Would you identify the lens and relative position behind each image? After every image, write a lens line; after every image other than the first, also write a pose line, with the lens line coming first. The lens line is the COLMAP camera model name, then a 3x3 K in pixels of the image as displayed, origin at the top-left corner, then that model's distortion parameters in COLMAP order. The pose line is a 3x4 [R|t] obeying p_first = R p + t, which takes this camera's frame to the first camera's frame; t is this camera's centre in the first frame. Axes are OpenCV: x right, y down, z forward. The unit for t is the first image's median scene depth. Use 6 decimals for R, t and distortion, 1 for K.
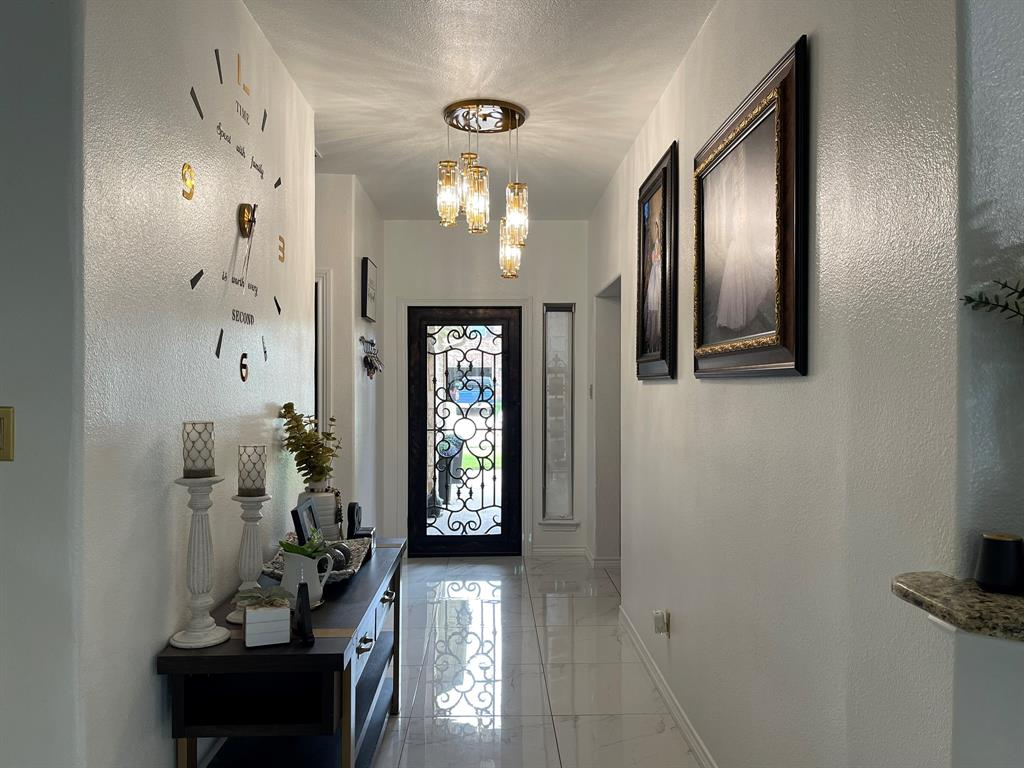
lens RADIAL K [[773.5, 0, 519.5], [0, 773.5, 389.4], [0, 0, 1]] dist [0.029029, -0.016433]
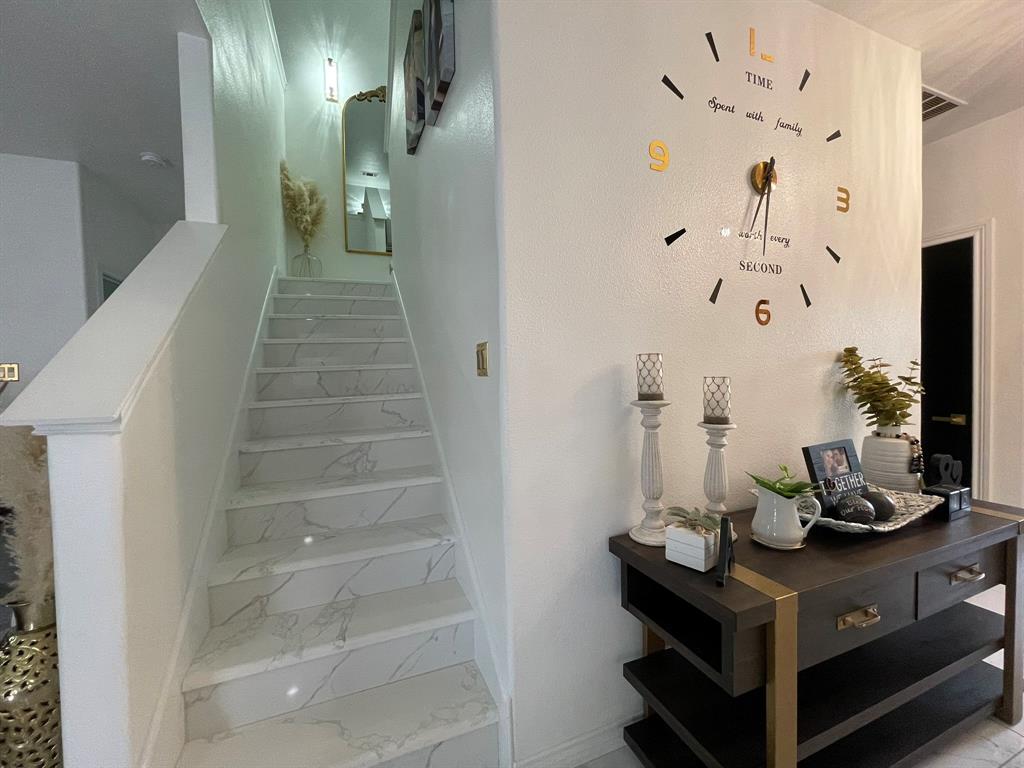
lens RADIAL K [[412.1, 0, 505.4], [0, 412.1, 386.0], [0, 0, 1]] dist [-0.001705, -0.000086]
pose [[0.326343, 0.013614, -0.945153, 0.069409], [0.021285, 0.999537, 0.021747, 0.046646], [0.945012, -0.027215, 0.325902, 0.380162]]
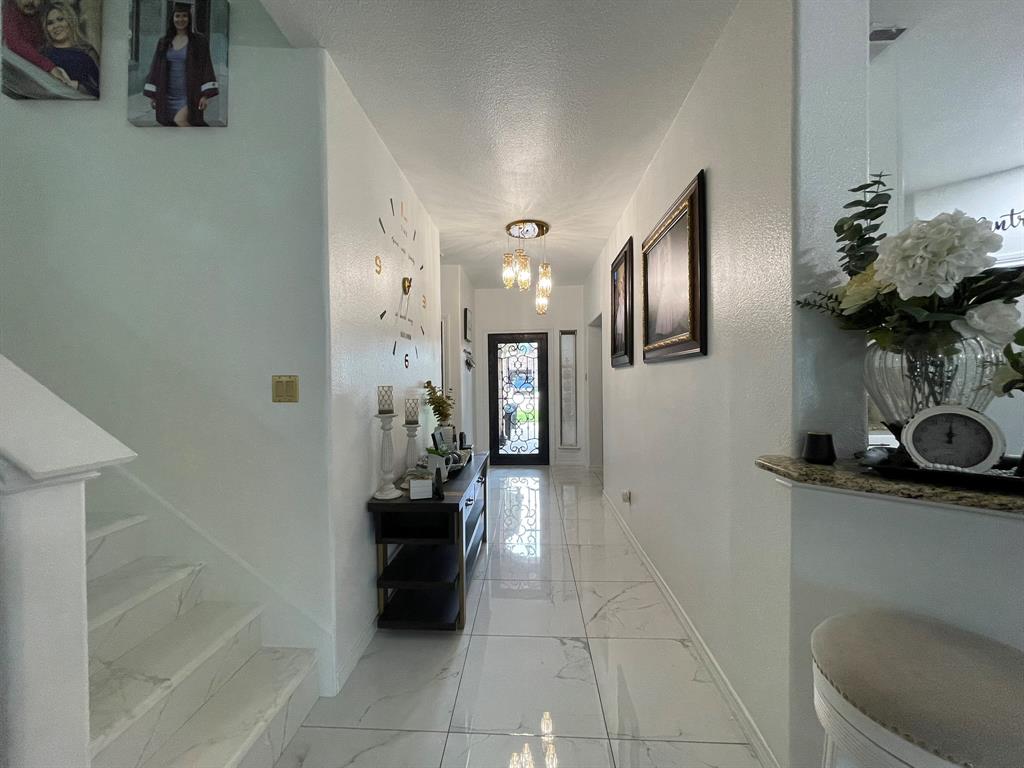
lens RADIAL K [[412.1, 0, 505.4], [0, 412.1, 386.0], [0, 0, 1]] dist [-0.001705, -0.000086]
pose [[0.994911, -0.011634, -0.100087, -0.002767], [0.012660, 0.999874, 0.009623, 0.022942], [0.099962, -0.010841, 0.994932, -0.007914]]
